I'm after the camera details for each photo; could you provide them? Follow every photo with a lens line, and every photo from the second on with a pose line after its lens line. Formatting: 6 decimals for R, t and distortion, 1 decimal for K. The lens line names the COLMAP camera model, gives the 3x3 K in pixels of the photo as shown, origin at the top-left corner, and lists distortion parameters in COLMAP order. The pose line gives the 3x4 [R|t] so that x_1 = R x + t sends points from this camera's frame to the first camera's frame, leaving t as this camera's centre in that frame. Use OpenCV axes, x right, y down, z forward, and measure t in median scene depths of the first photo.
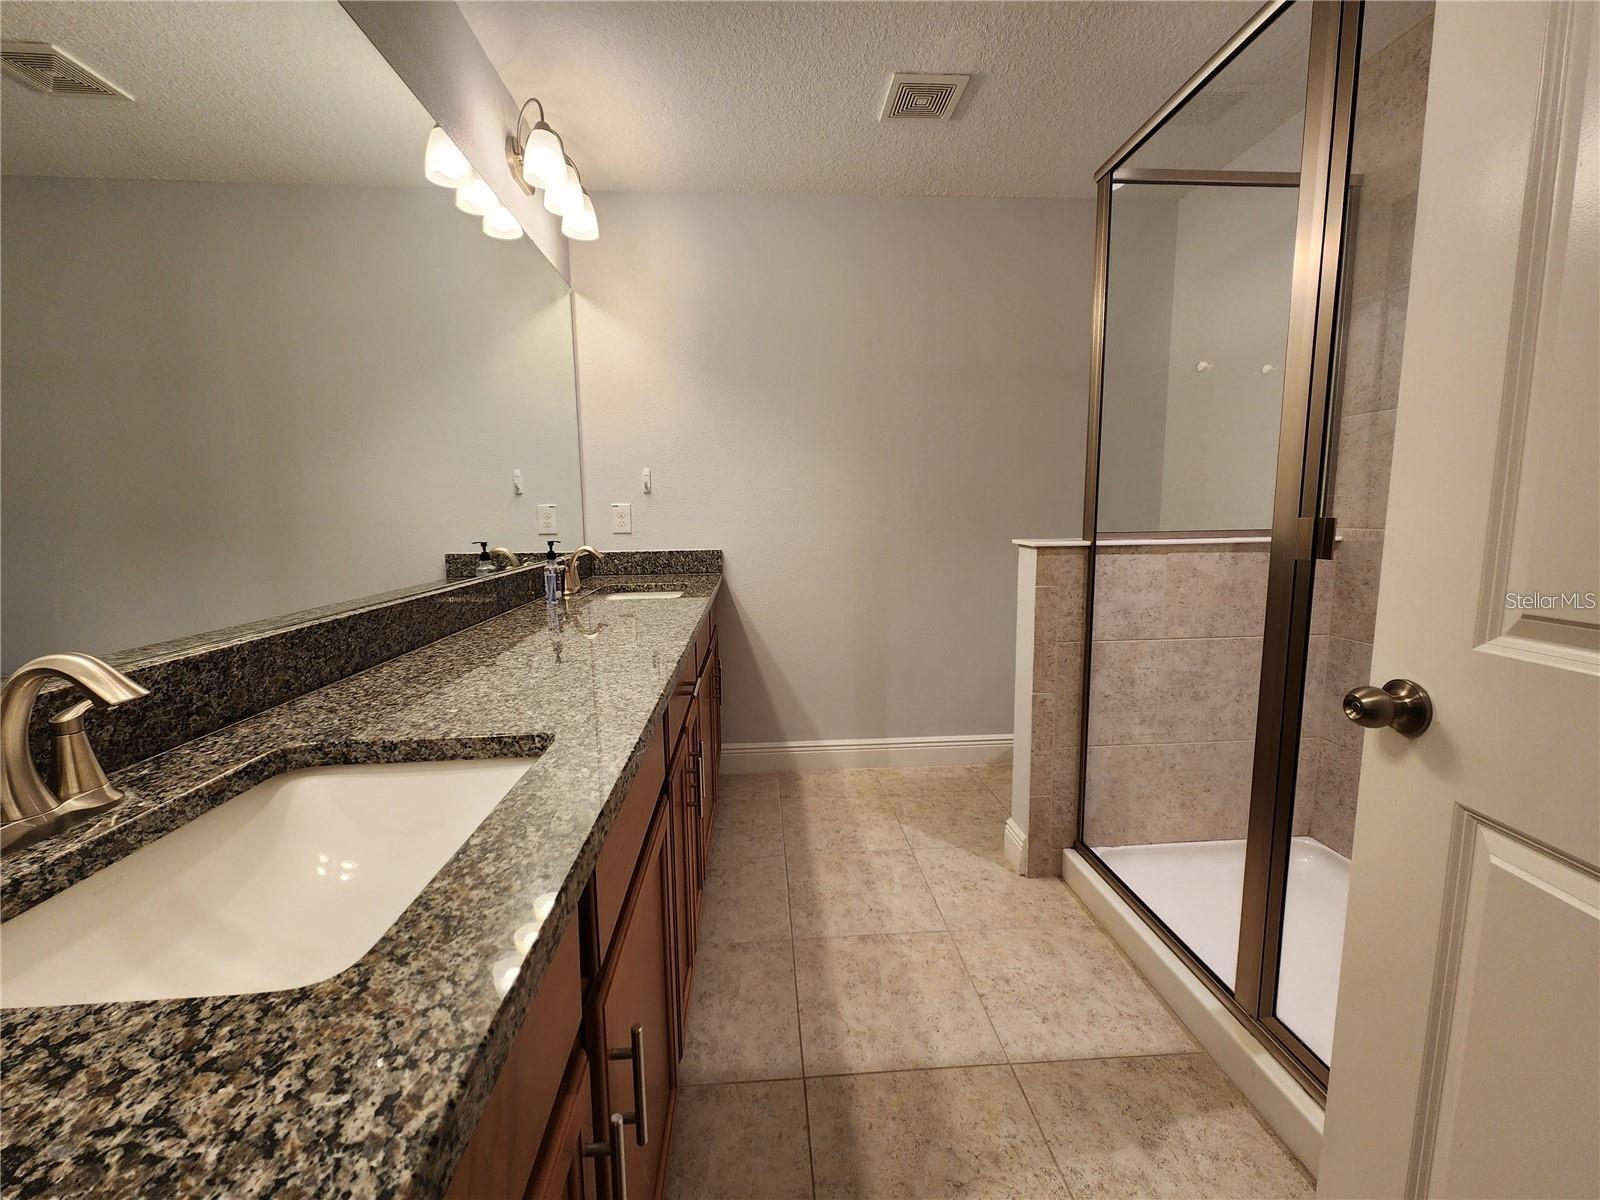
lens RADIAL K [[648.0, 0, 795.9], [0, 648.0, 594.9], [0, 0, 1]] dist [0.000275, -0.003712]
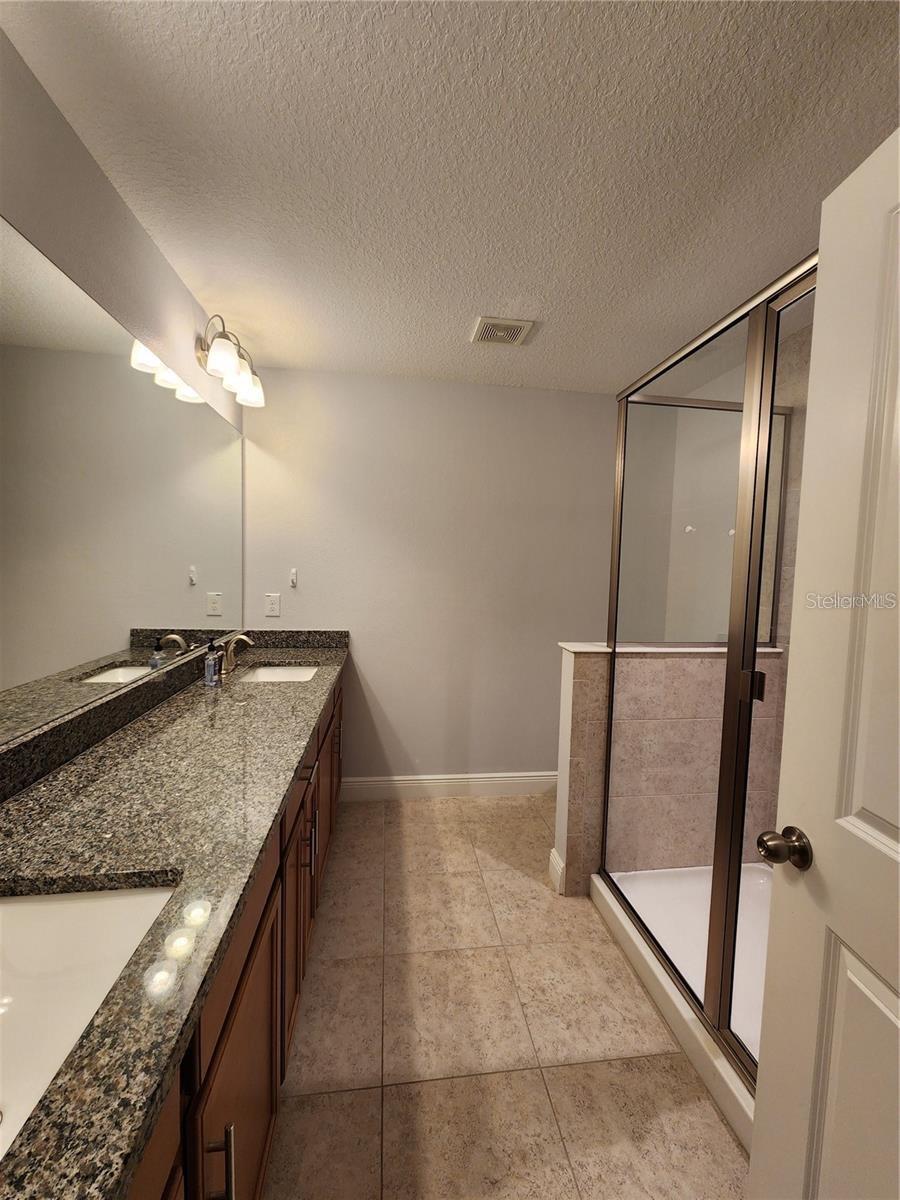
lens RADIAL K [[486.2, 0, 453.2], [0, 486.2, 596.3], [0, 0, 1]] dist [0.002440, -0.004060]
pose [[0.996493, 0.036098, 0.075492, 0.034390], [-0.031411, 0.997558, -0.062383, -0.131986], [-0.077560, 0.059793, 0.995193, -0.024210]]
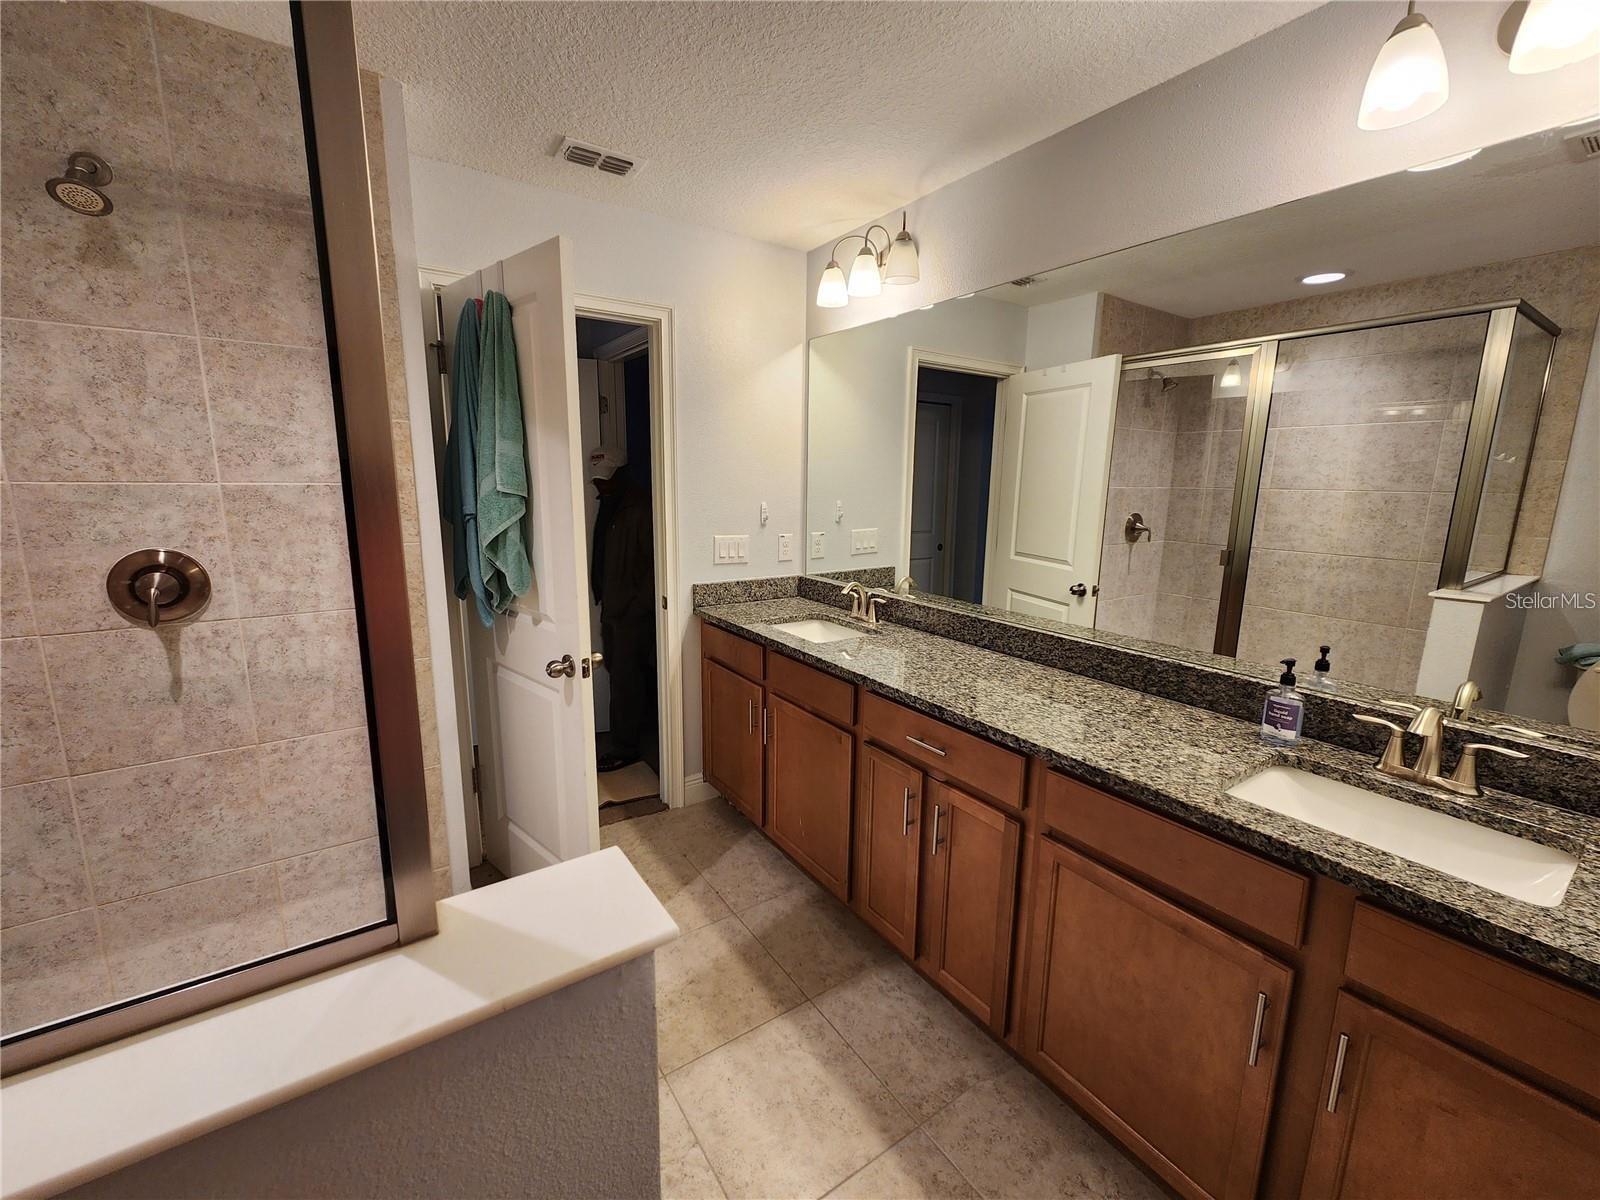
lens RADIAL K [[649.1, 0, 801.2], [0, 649.1, 597.3], [0, 0, 1]] dist [-0.000047, -0.000067]
pose [[-0.860434, 0.092873, -0.501027, 0.488126], [-0.067244, 0.953956, 0.292311, -0.357381], [0.505106, 0.285205, -0.814571, 1.431342]]
